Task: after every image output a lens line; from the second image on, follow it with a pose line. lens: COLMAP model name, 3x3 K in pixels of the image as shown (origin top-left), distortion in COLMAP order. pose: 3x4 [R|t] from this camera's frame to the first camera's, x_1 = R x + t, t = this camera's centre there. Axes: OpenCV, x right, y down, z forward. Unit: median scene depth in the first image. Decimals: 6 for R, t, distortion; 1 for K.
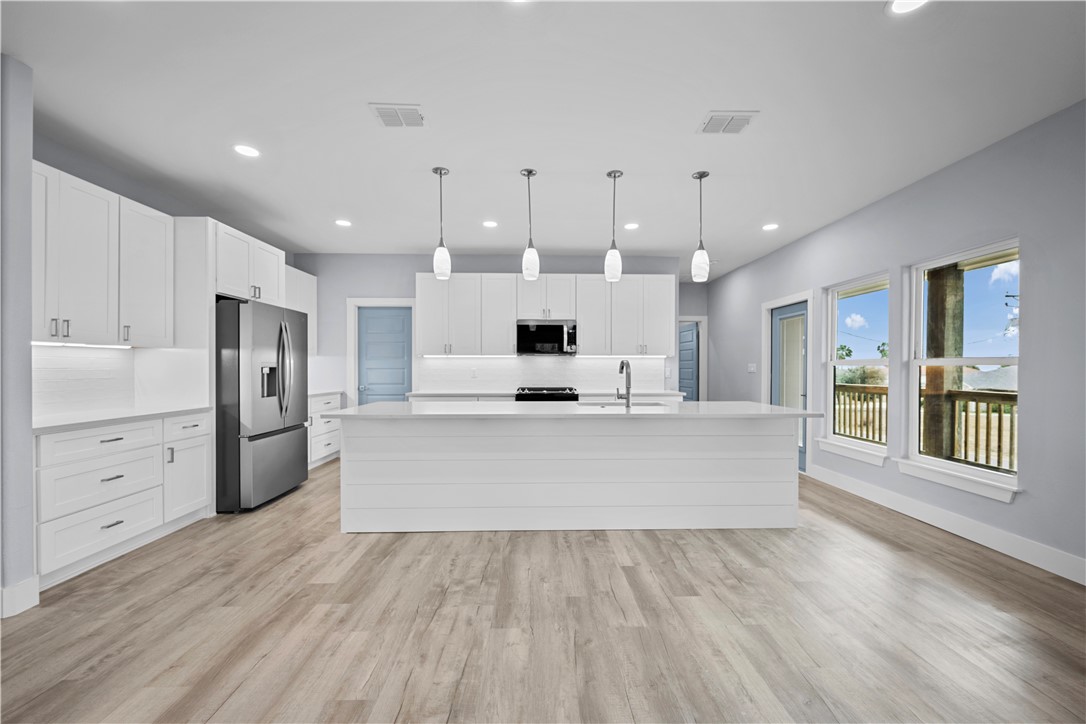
lens RADIAL K [[428.0, 0, 543.3], [0, 428.0, 370.2], [0, 0, 1]] dist [0.000819, 0.000473]
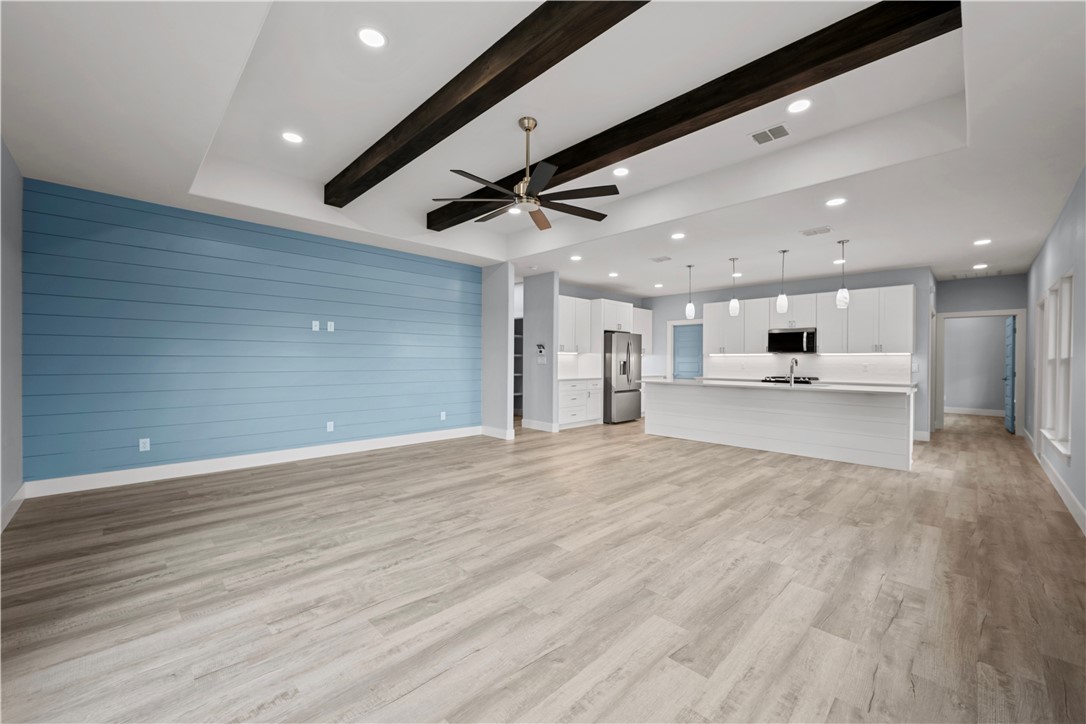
lens RADIAL K [[428.0, 0, 543.2], [0, 428.0, 364.9], [0, 0, 1]] dist [0.000819, 0.000473]
pose [[0.683985, 0.009978, -0.729428, 0.683534], [-0.010314, 0.999939, 0.004007, 0.007236], [0.729423, 0.004782, 0.684046, -0.804588]]
